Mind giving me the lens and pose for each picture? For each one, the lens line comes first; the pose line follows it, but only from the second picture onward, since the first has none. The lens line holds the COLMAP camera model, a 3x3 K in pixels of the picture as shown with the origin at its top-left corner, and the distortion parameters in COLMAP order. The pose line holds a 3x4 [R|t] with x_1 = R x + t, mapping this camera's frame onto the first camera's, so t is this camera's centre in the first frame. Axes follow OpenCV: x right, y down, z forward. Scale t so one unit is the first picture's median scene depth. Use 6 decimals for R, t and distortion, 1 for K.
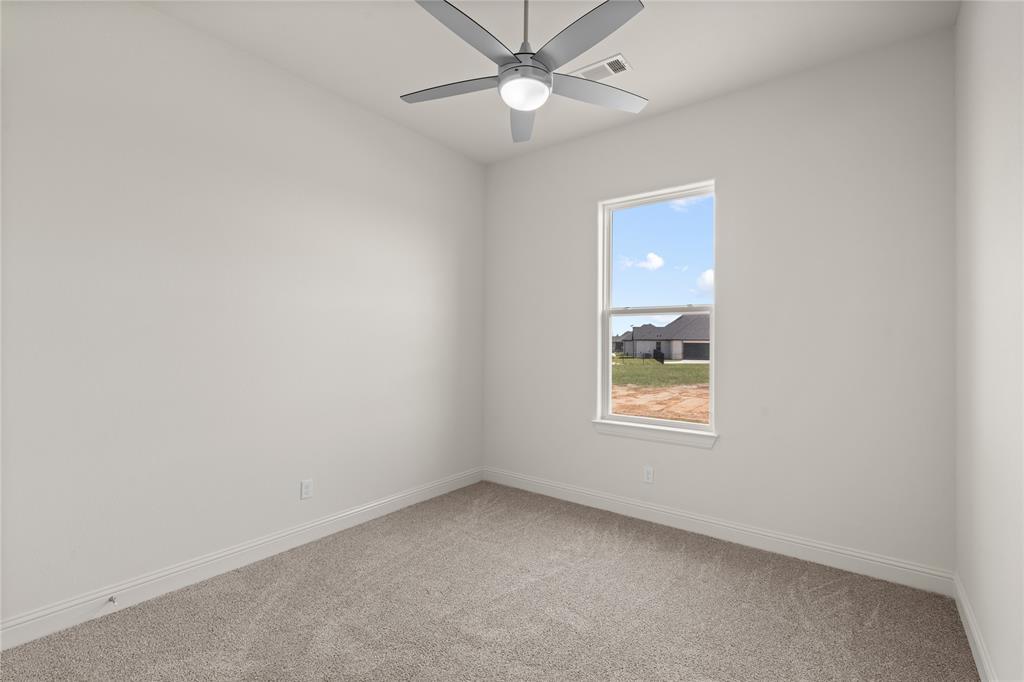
lens RADIAL K [[400.2, 0, 512.3], [0, 400.2, 335.1], [0, 0, 1]] dist [0.001094, 0.000159]
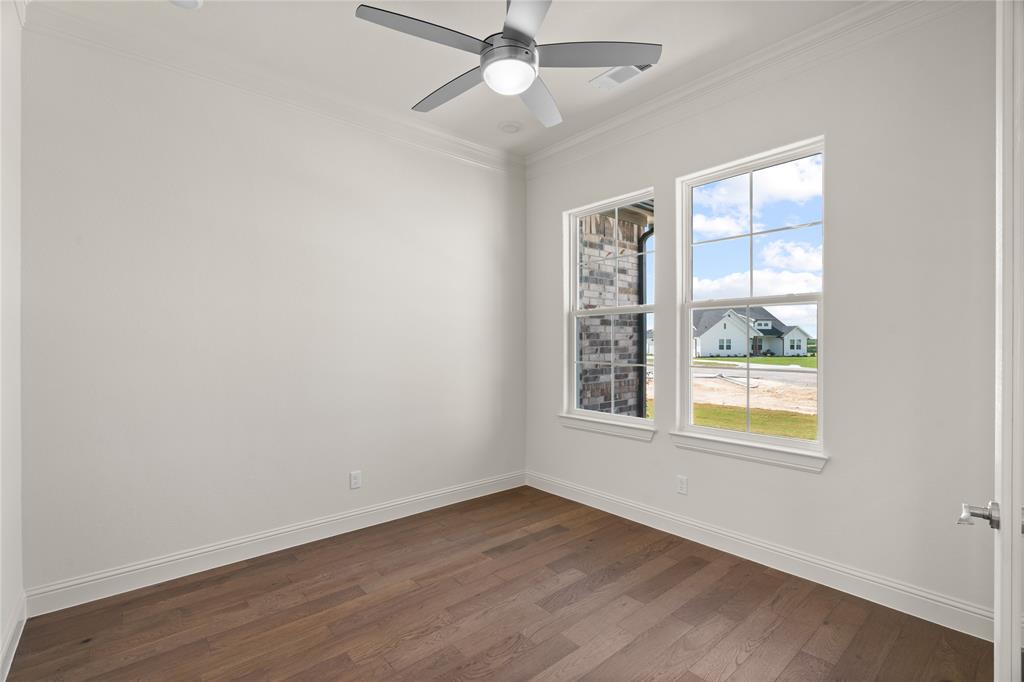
lens RADIAL K [[468.5, 0, 512.0], [0, 468.5, 341.0], [0, 0, 1]] dist [0.088829, 0.000092]
pose [[0.970166, -0.012219, -0.242133, 0.218706], [0.015282, 0.999825, 0.010774, -0.001371], [0.241959, -0.014152, 0.970183, -0.151379]]
